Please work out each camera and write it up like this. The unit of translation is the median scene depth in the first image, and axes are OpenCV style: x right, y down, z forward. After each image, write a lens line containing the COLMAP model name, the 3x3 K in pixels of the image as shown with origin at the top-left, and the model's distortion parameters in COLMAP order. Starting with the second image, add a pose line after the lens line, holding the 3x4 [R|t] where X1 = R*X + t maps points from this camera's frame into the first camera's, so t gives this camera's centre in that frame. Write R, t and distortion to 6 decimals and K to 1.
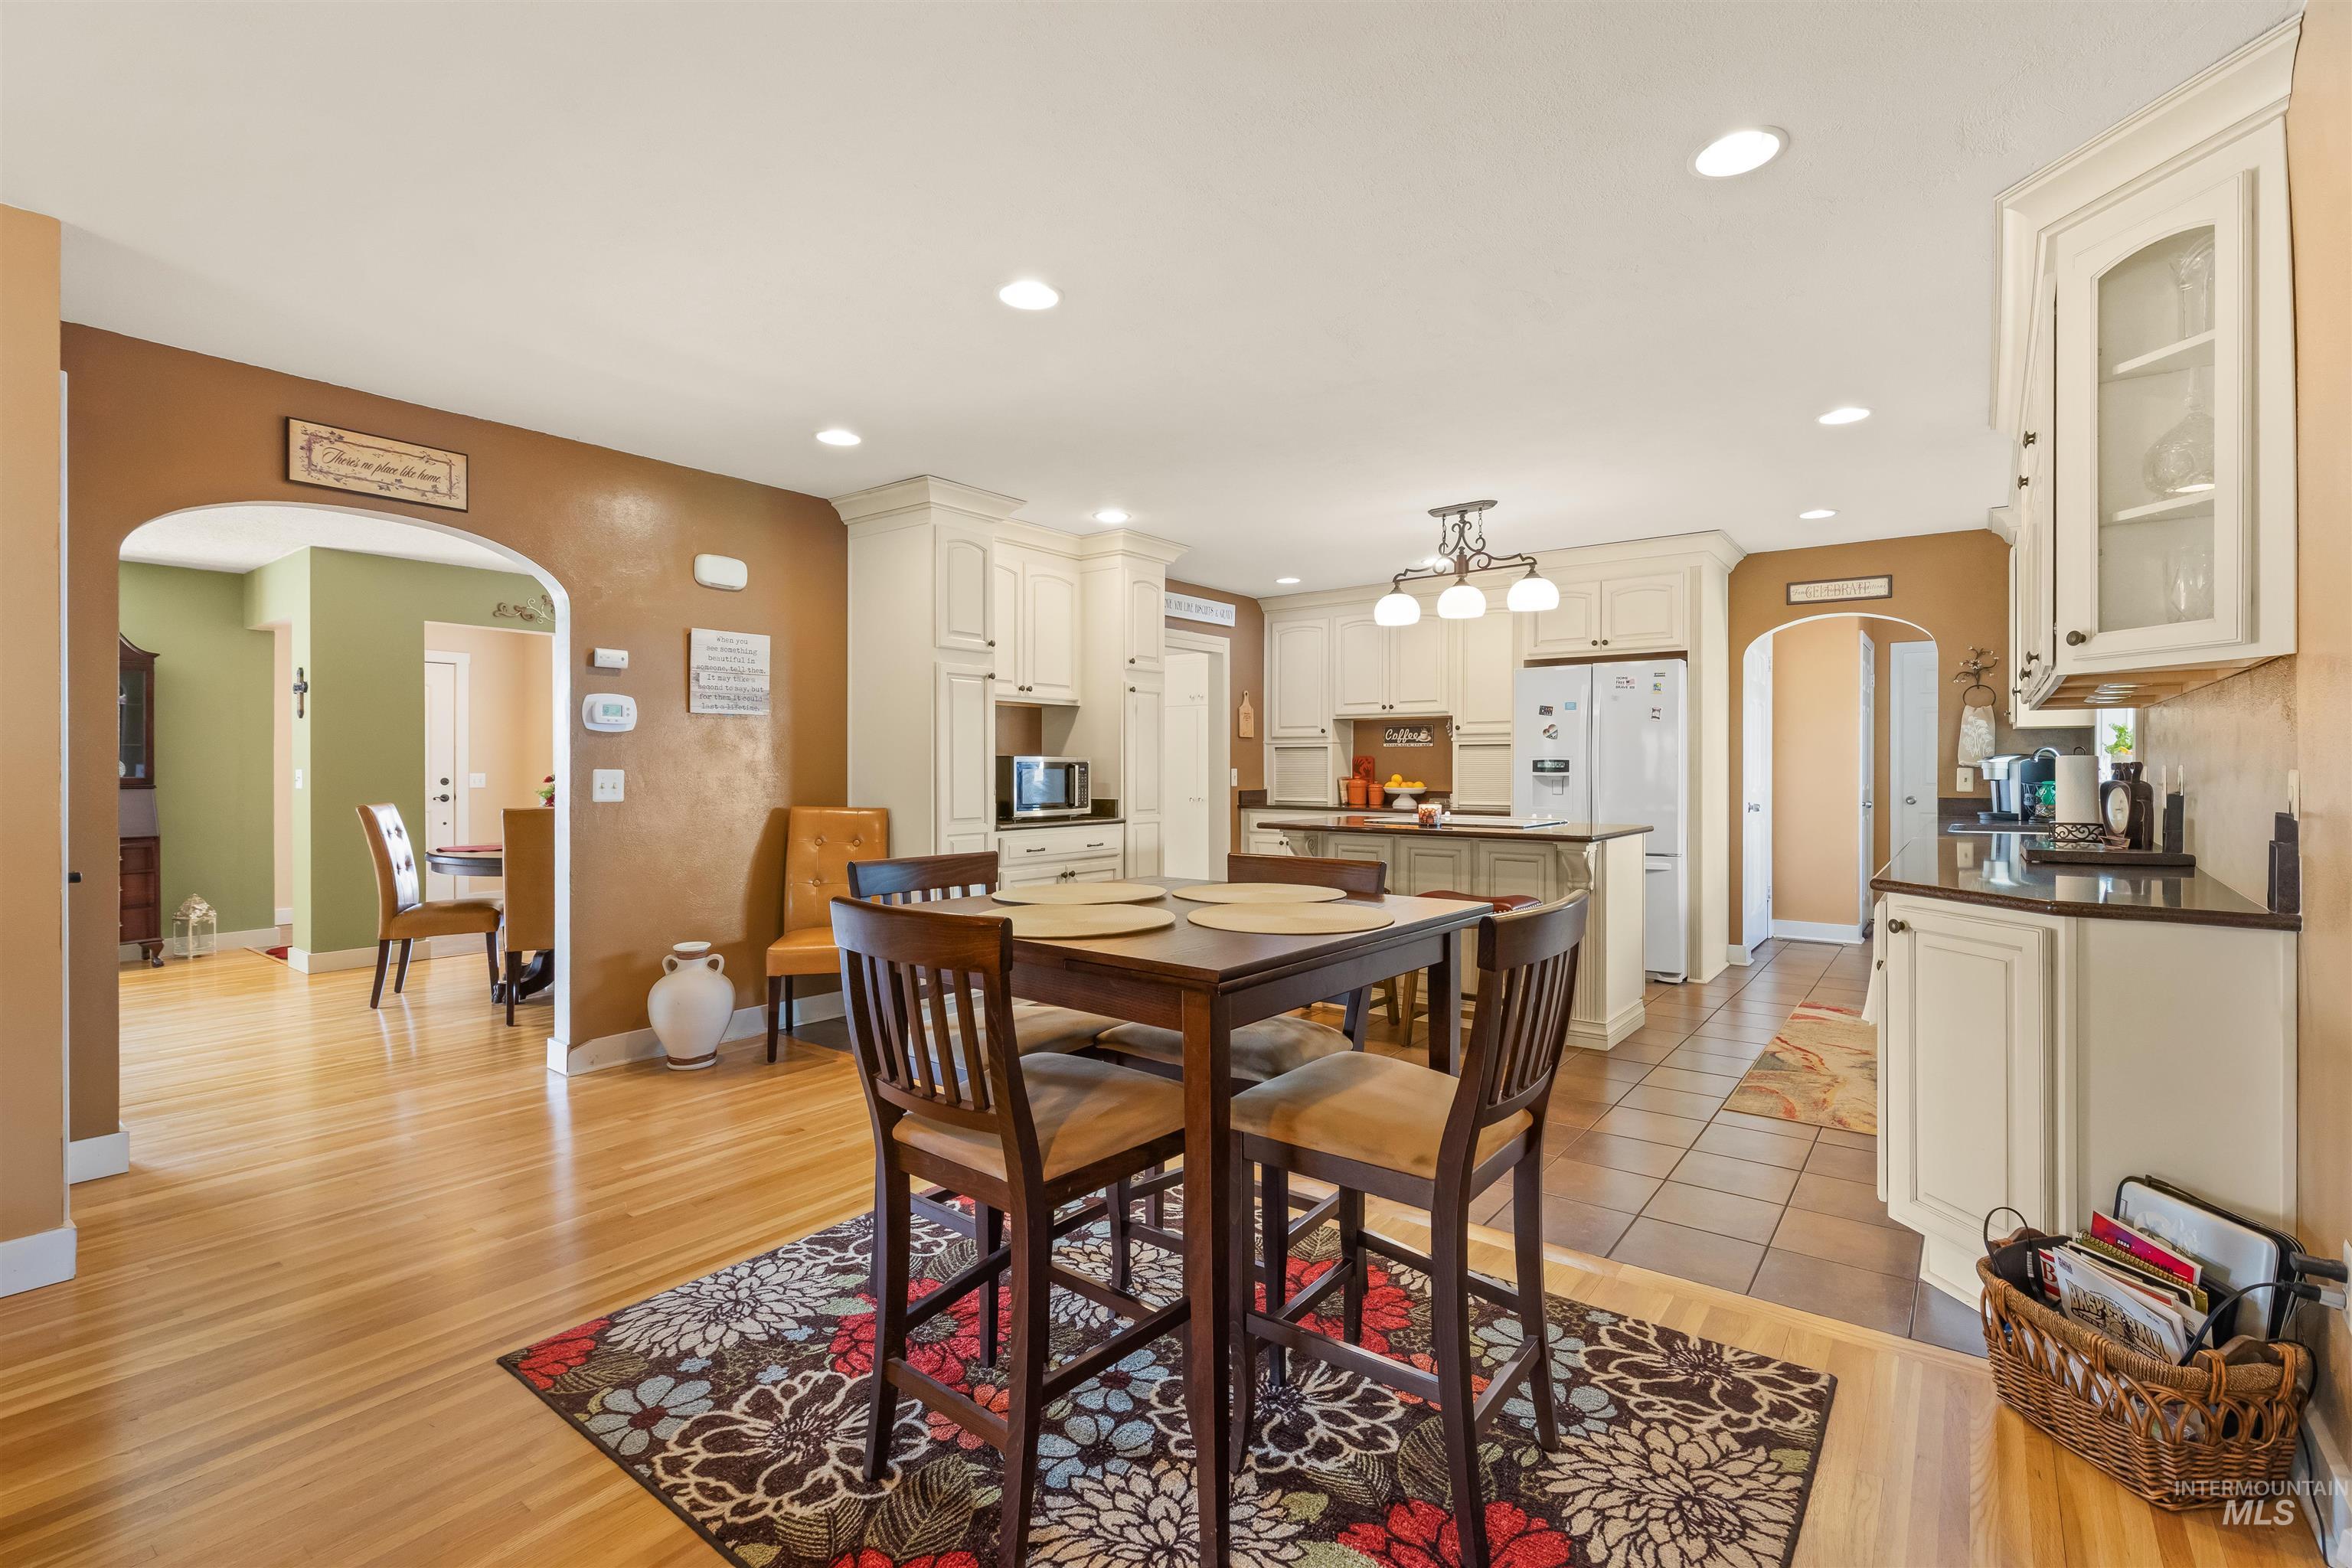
lens RADIAL K [[1054.0, 0, 1187.4], [0, 1054.0, 767.1], [0, 0, 1]] dist [0.013540, -0.018045]
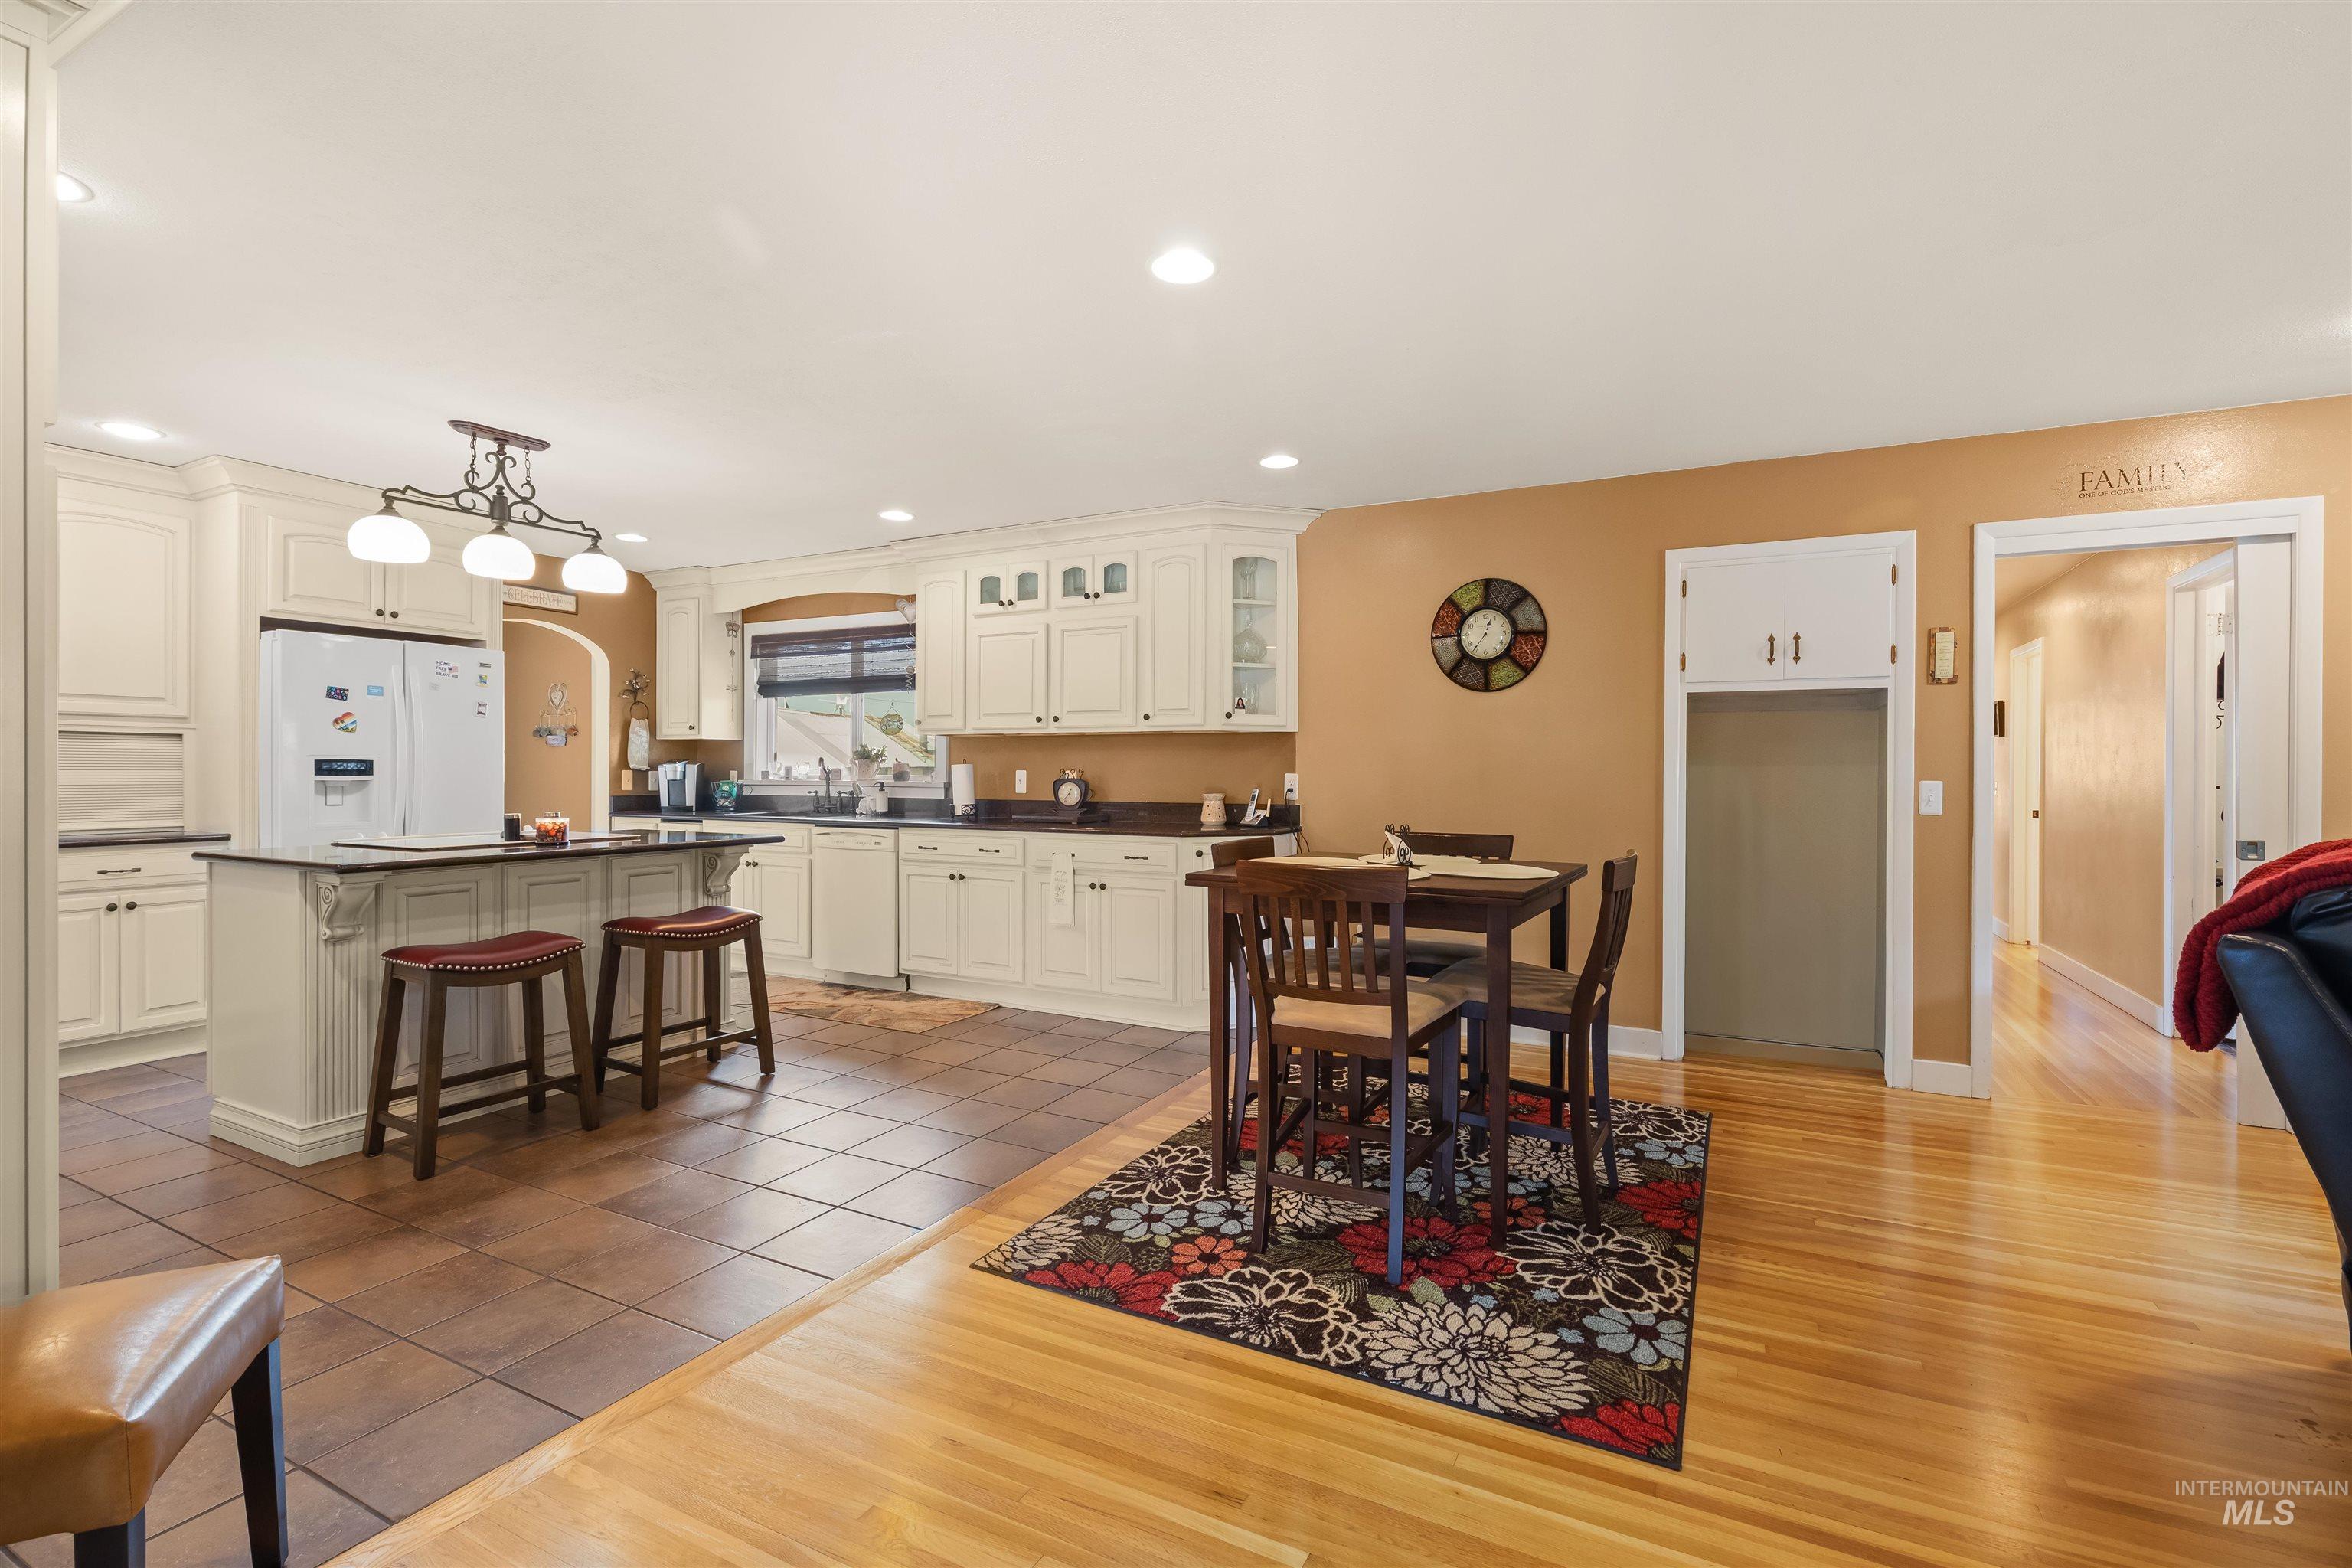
lens RADIAL K [[1043.6, 0, 1189.8], [0, 1043.6, 774.2], [0, 0, 1]] dist [-0.002240, -0.000430]
pose [[-0.165062, -0.003600, 0.986277, -0.535780], [-0.003600, 0.999989, 0.003048, -0.000719], [-0.986277, -0.003048, -0.165073, 0.578854]]
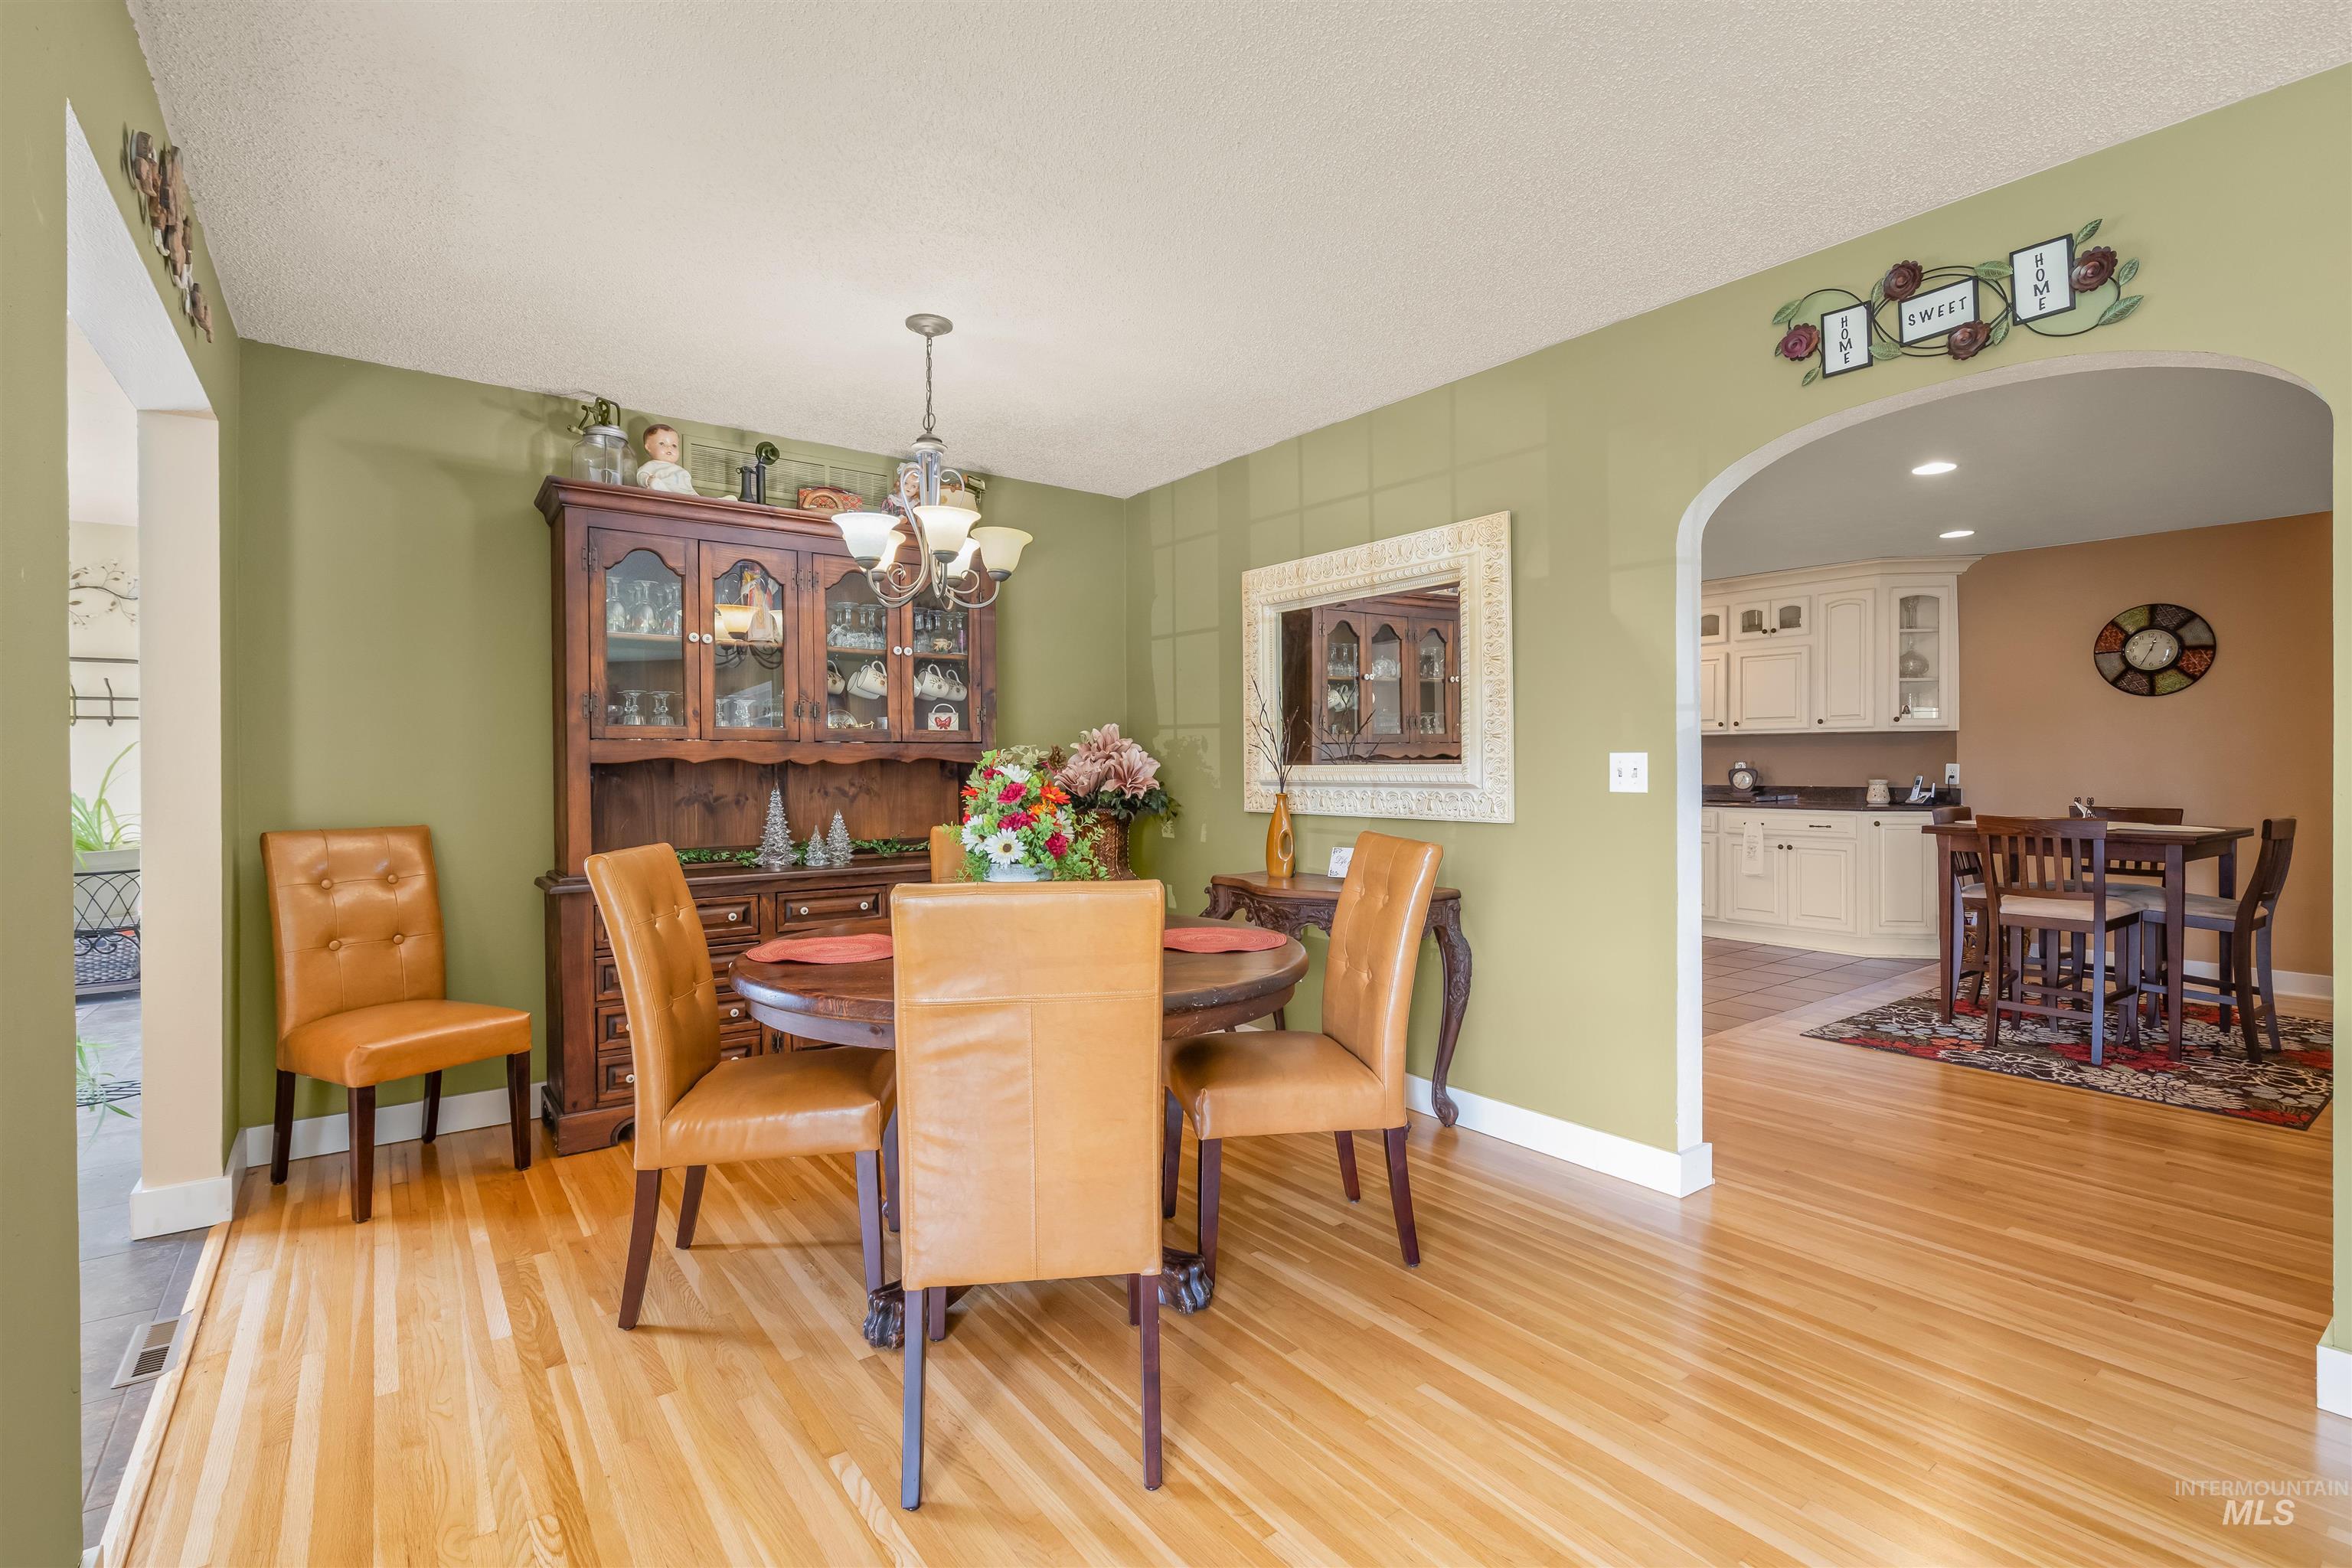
lens RADIAL K [[1070.9, 0, 1185.4], [0, 1070.9, 771.5], [0, 0, 1]] dist [-0.002535, 0.000116]
pose [[0.271131, -0.008390, 0.962506, -1.022510], [0.003324, 0.999964, 0.007780, -0.002100], [-0.962537, 0.001090, 0.271149, 0.837653]]
